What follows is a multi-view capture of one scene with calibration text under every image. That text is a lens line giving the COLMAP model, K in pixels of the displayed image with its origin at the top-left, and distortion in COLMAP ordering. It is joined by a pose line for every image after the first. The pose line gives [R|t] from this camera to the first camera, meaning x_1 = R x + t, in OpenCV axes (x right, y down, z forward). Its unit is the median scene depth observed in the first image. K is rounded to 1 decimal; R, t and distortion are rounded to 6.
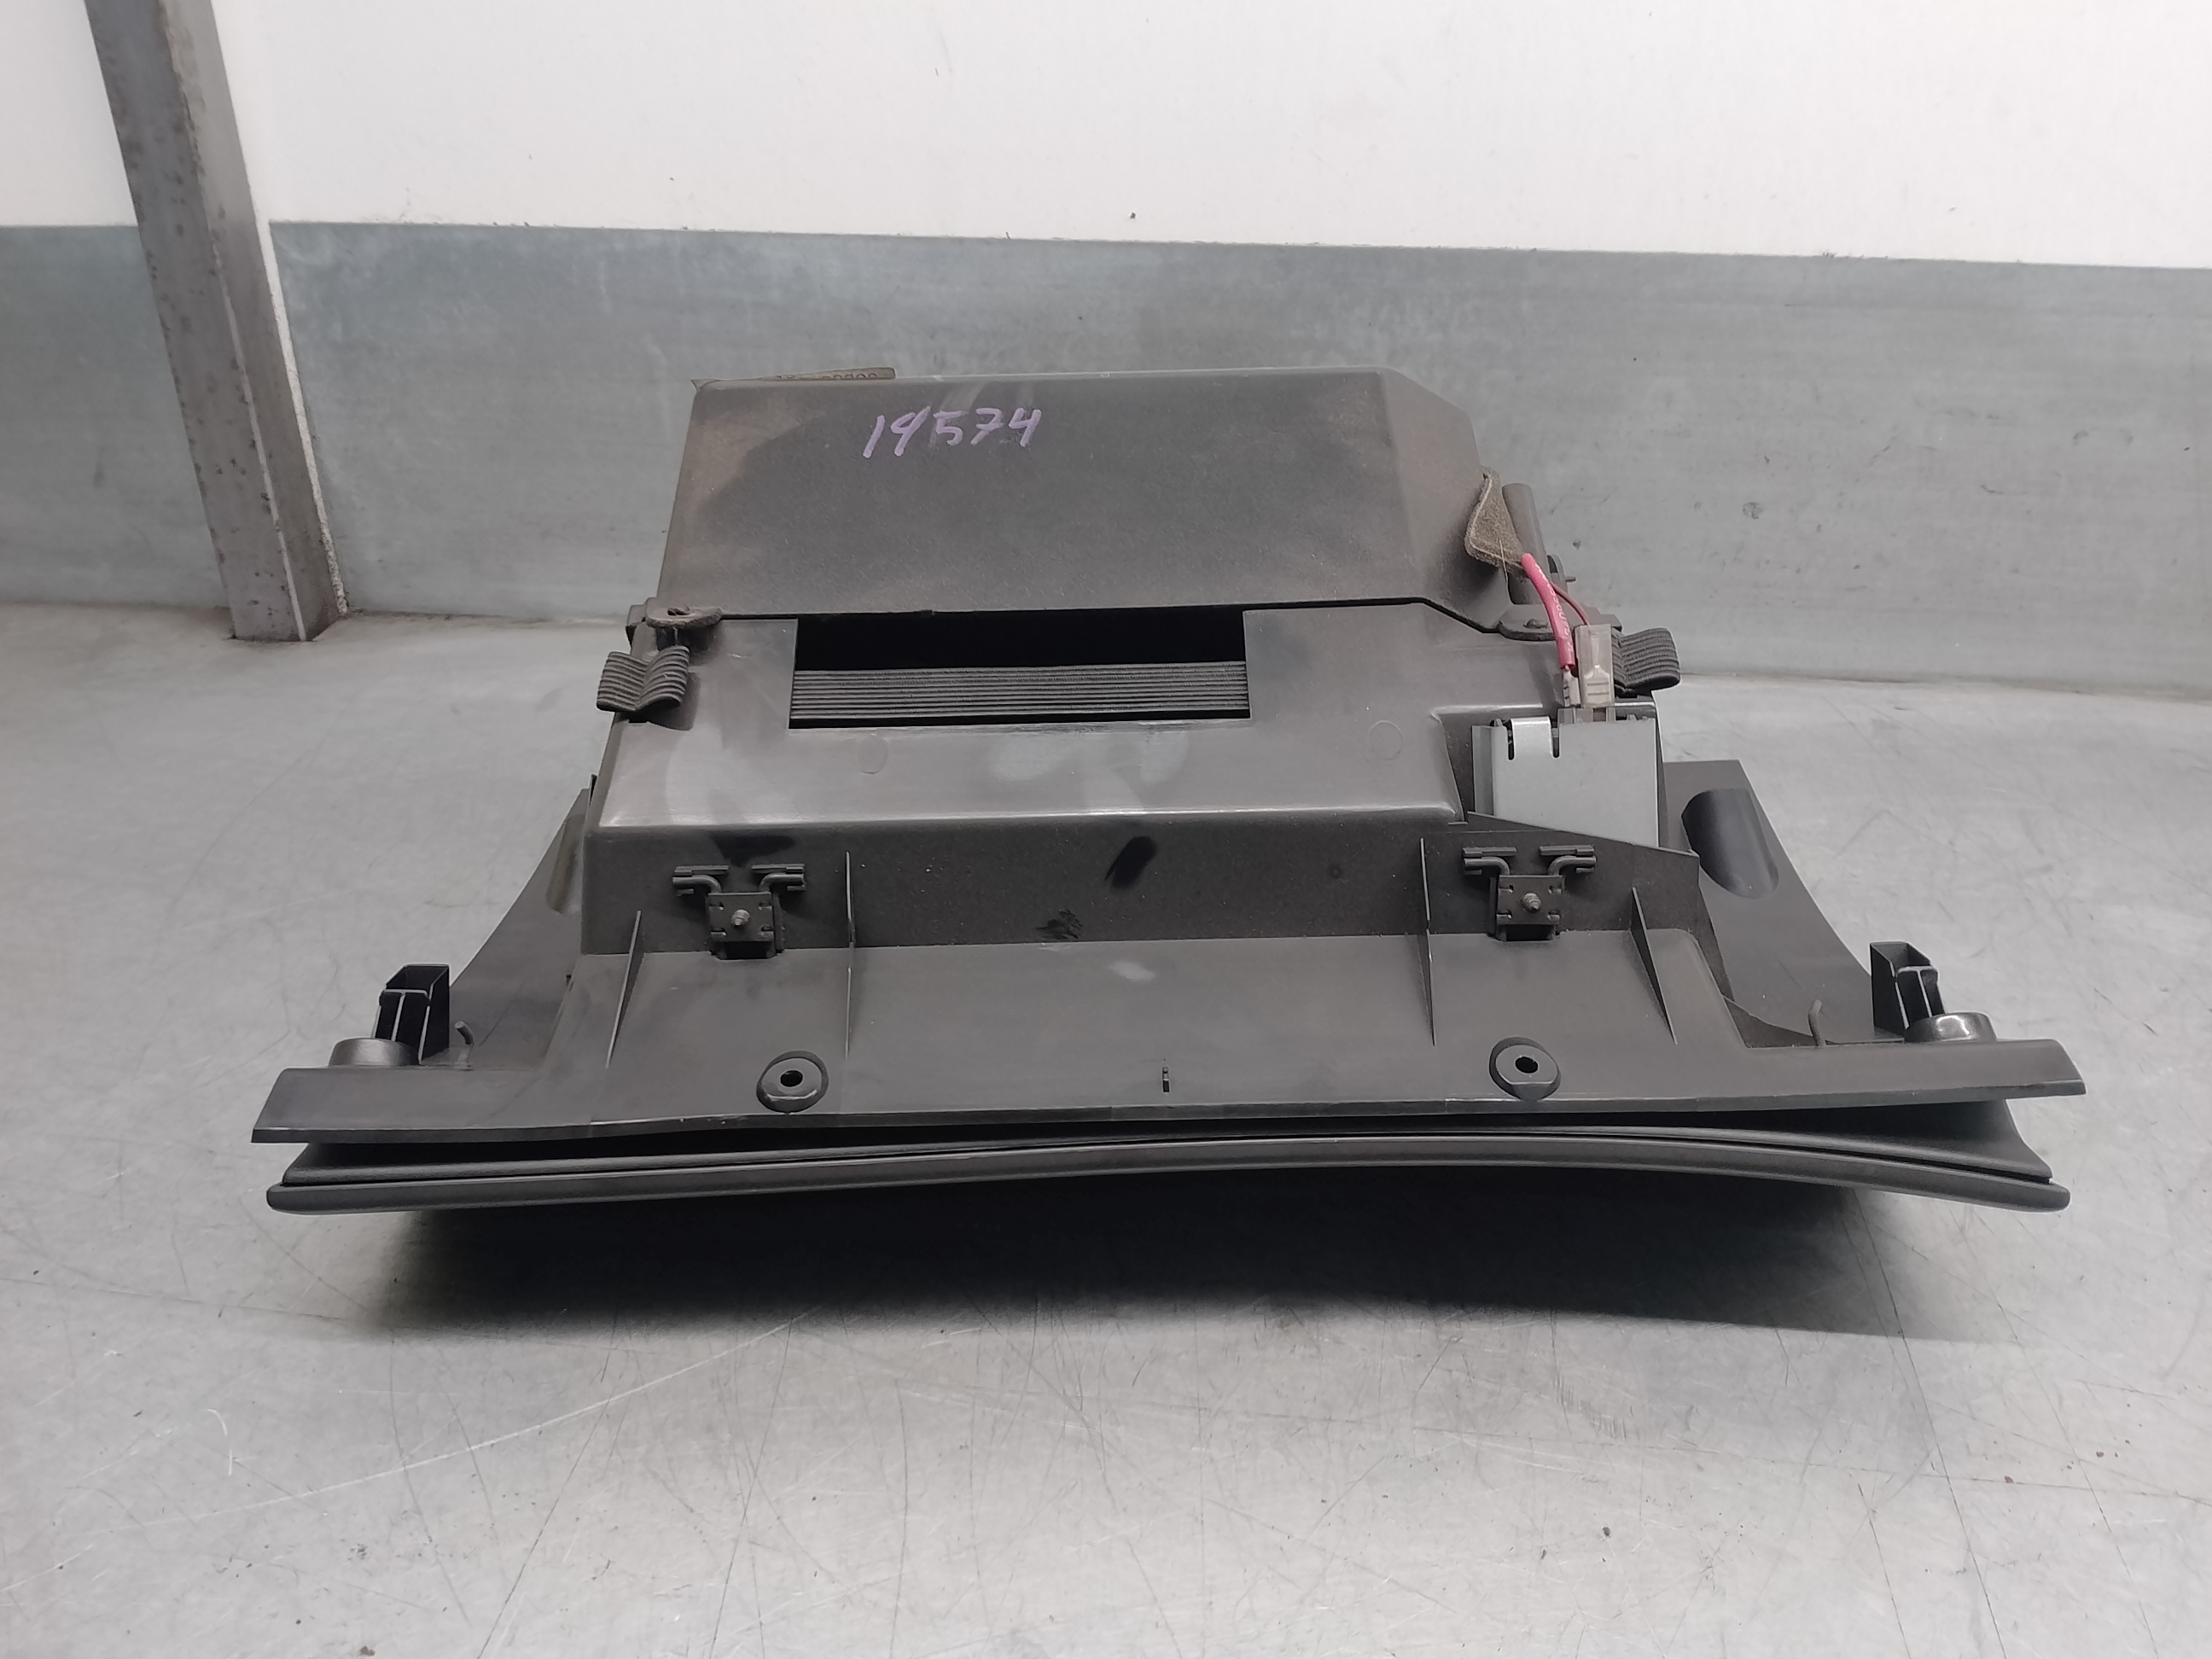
lens RADIAL K [[1717.1, 0, 1096.3], [0, 1717.1, 808.2], [0, 0, 1]] dist [0.042626, -0.083862]
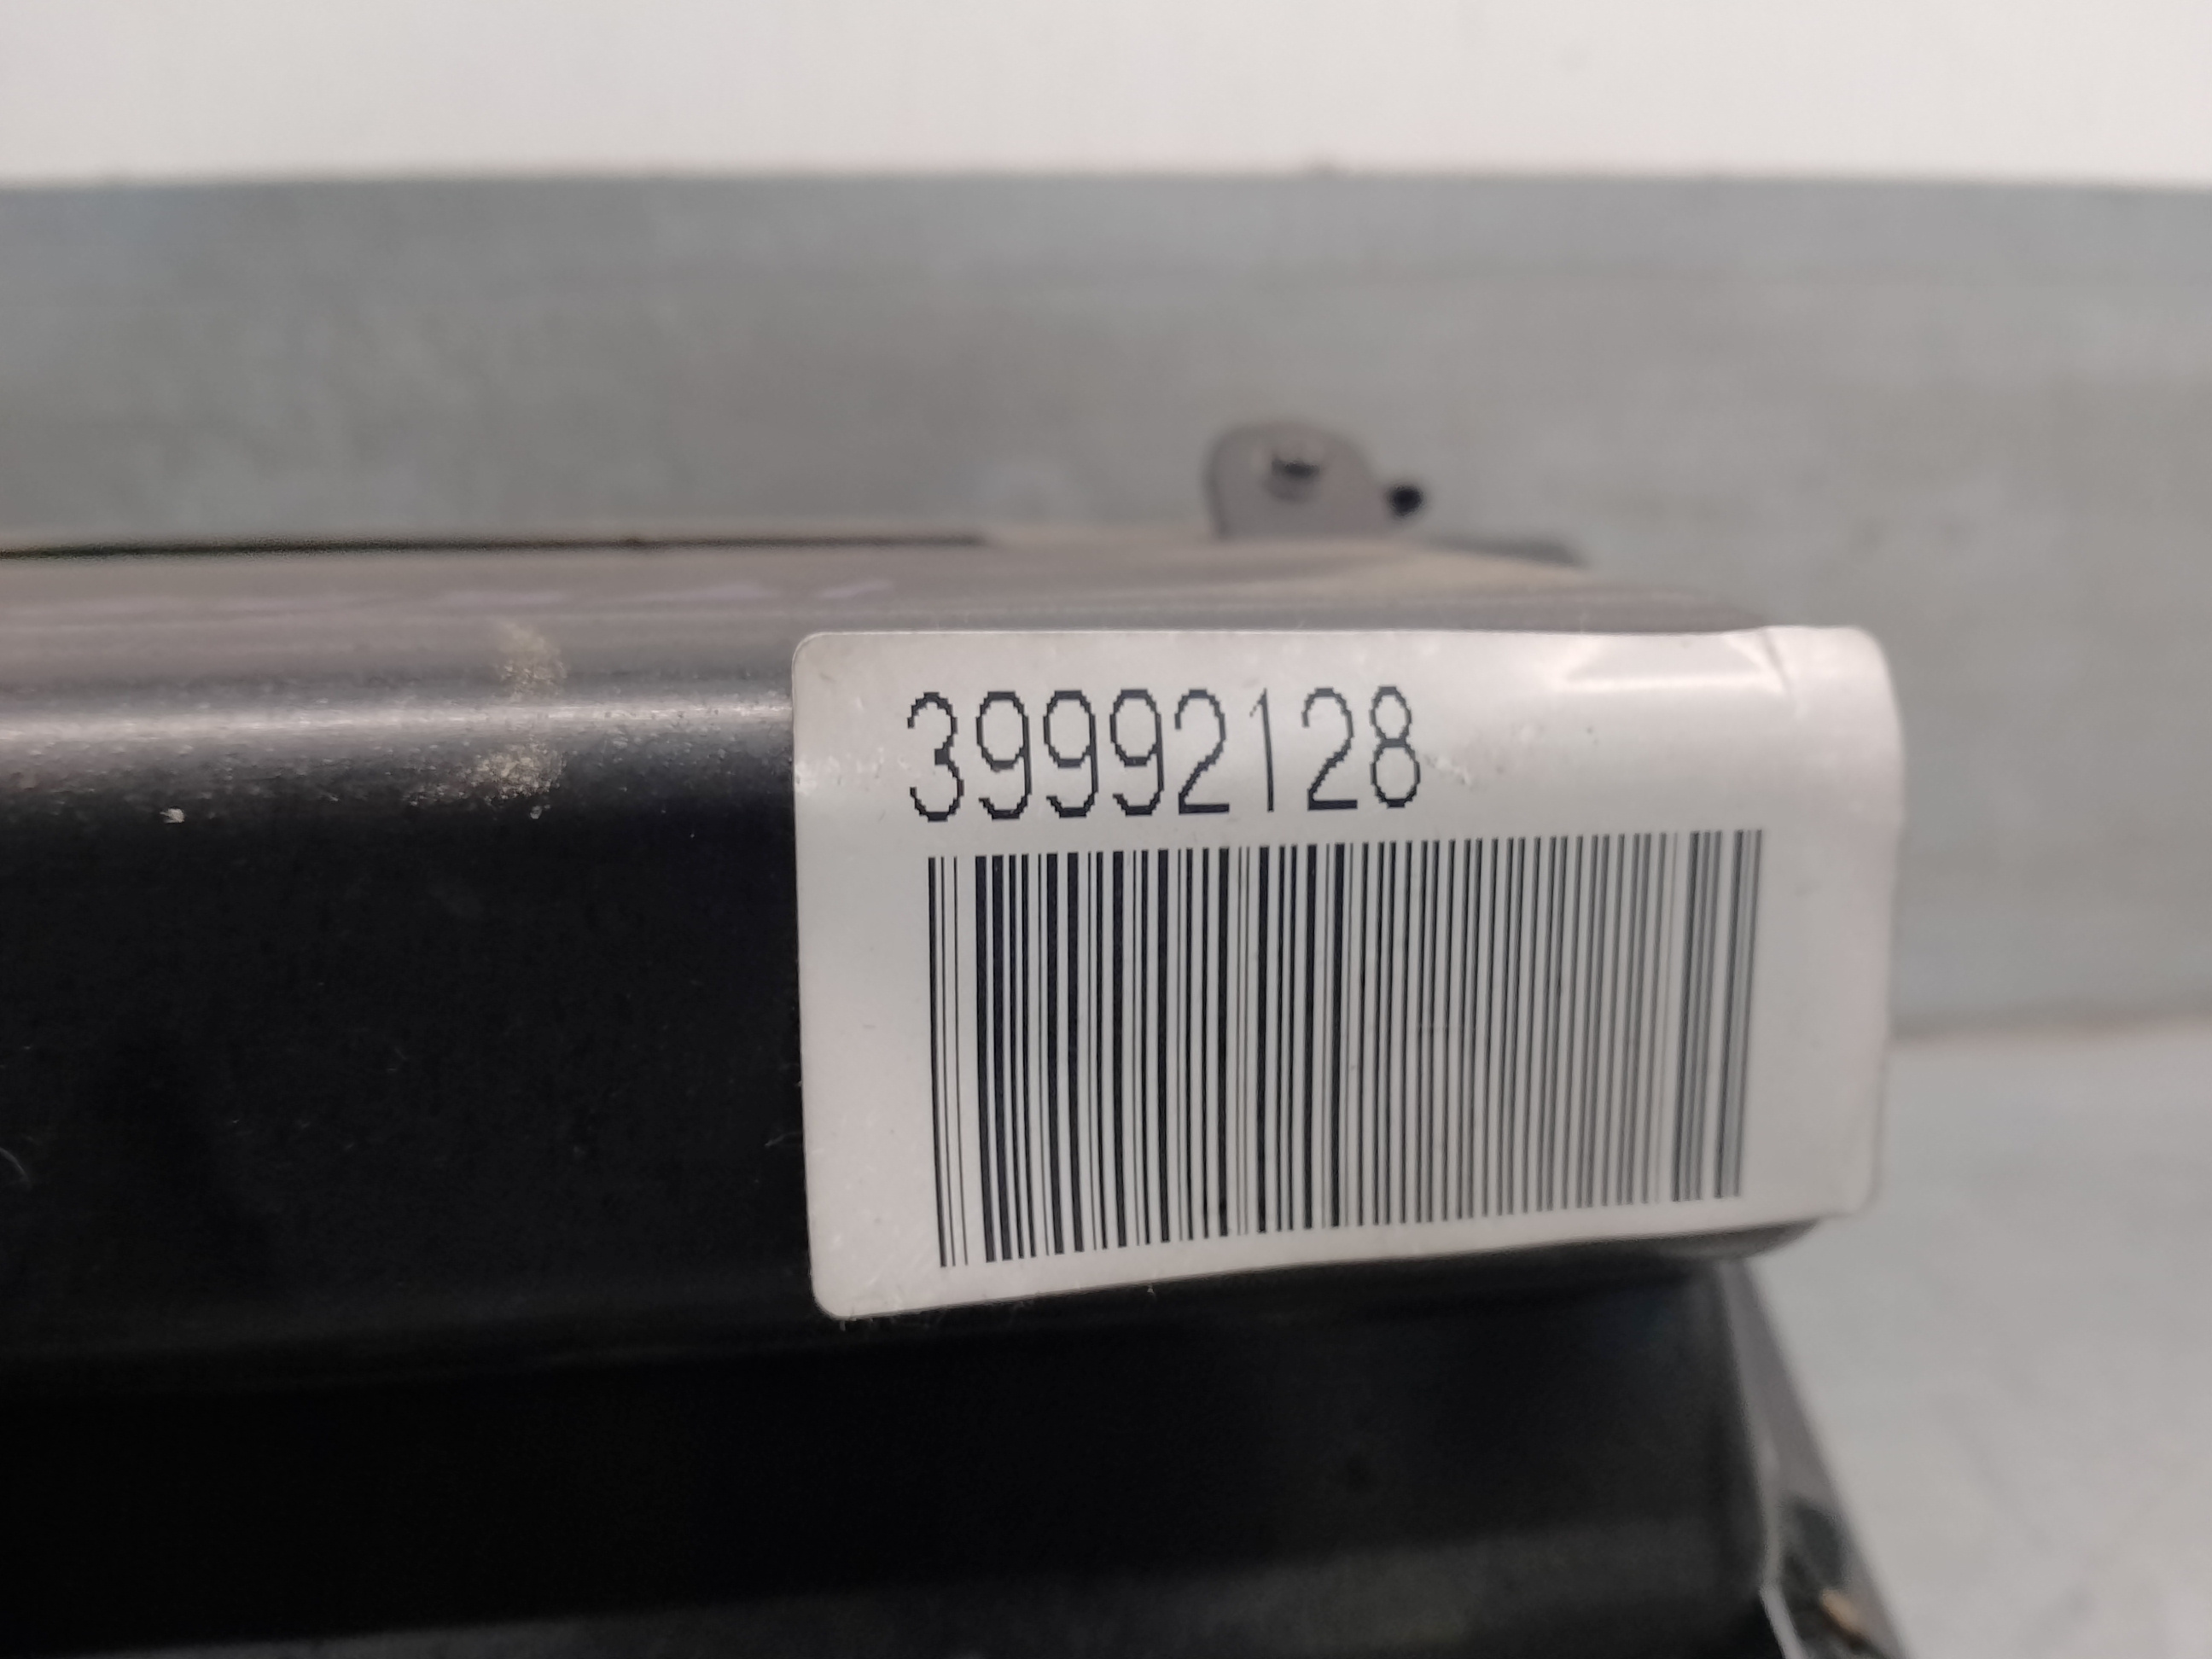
lens RADIAL K [[1717.1, 0, 1096.8], [0, 1717.1, 818.9], [0, 0, 1]] dist [0.042626, -0.083862]
pose [[0.964644, -0.094170, 0.246160, 0.225475], [0.123062, 0.986858, -0.104722, -0.108772], [-0.233064, 0.131312, 0.963555, 0.567335]]
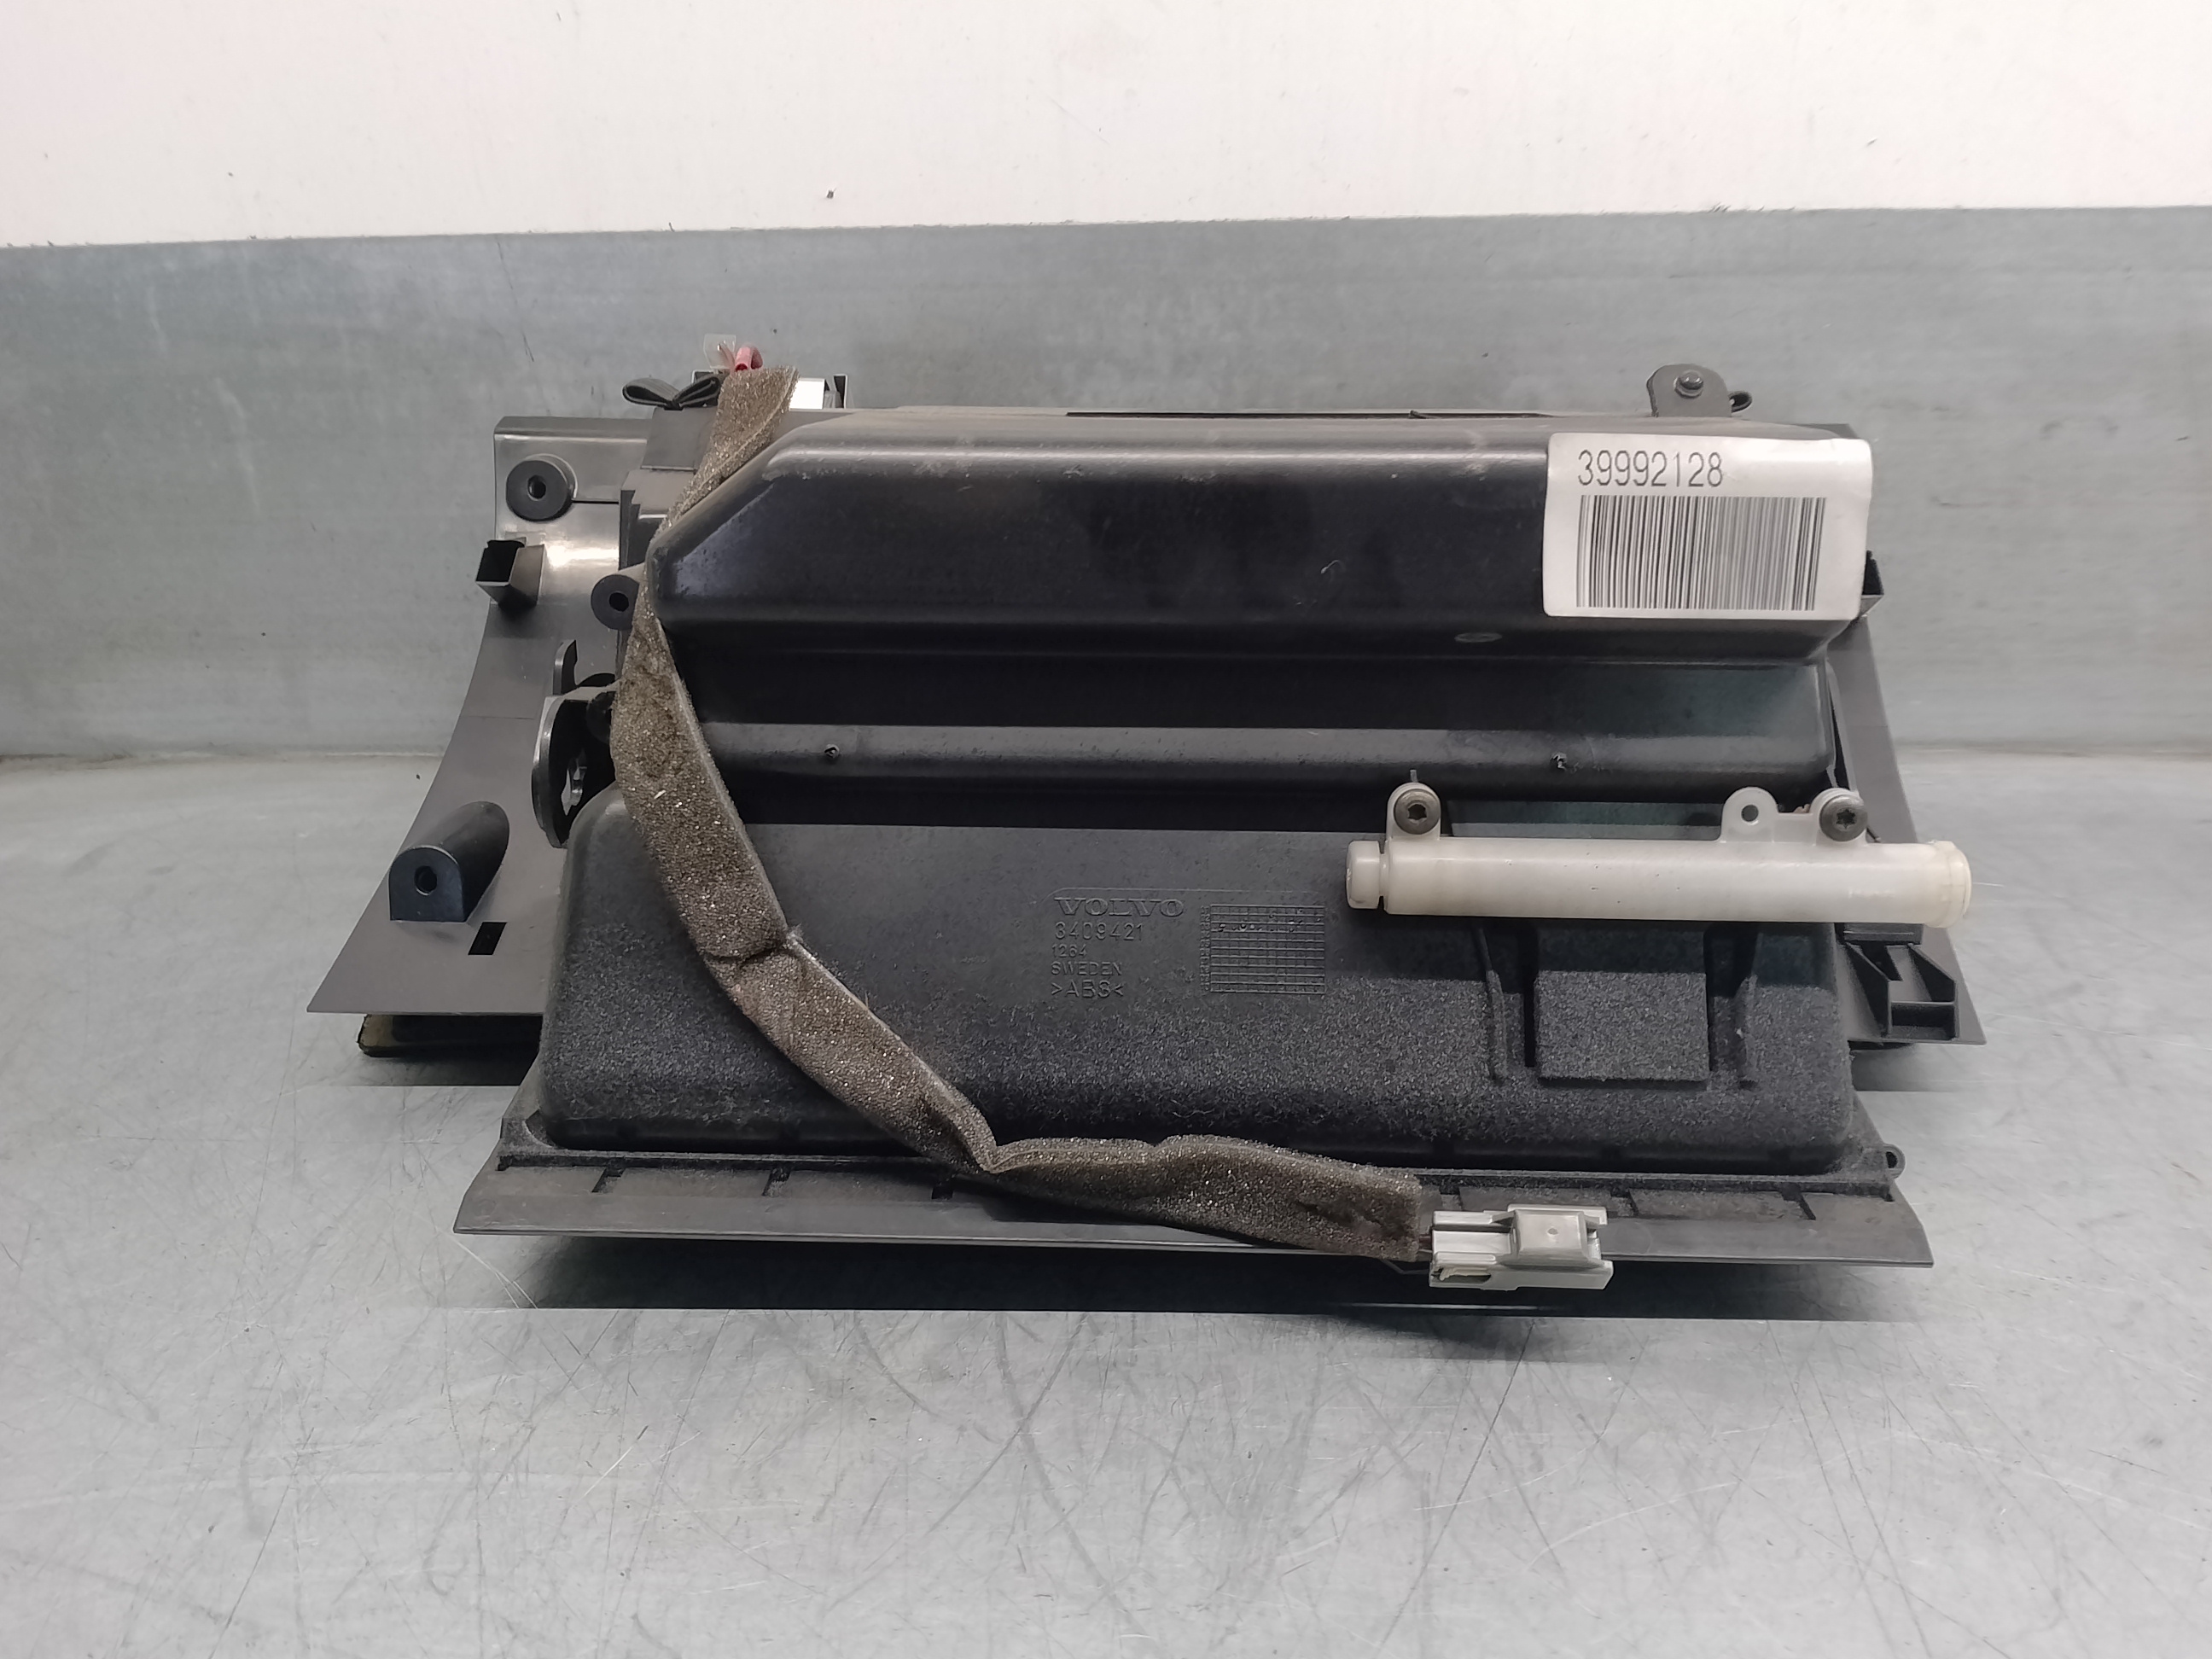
lens RADIAL K [[1717.1, 0, 1097.2], [0, 1717.1, 830.7], [0, 0, 1]] dist [0.042626, -0.083862]
pose [[0.997599, -0.049399, 0.048531, 0.085535], [0.052182, 0.996961, -0.057849, -0.009468], [-0.045525, 0.060242, 0.997145, 0.234866]]
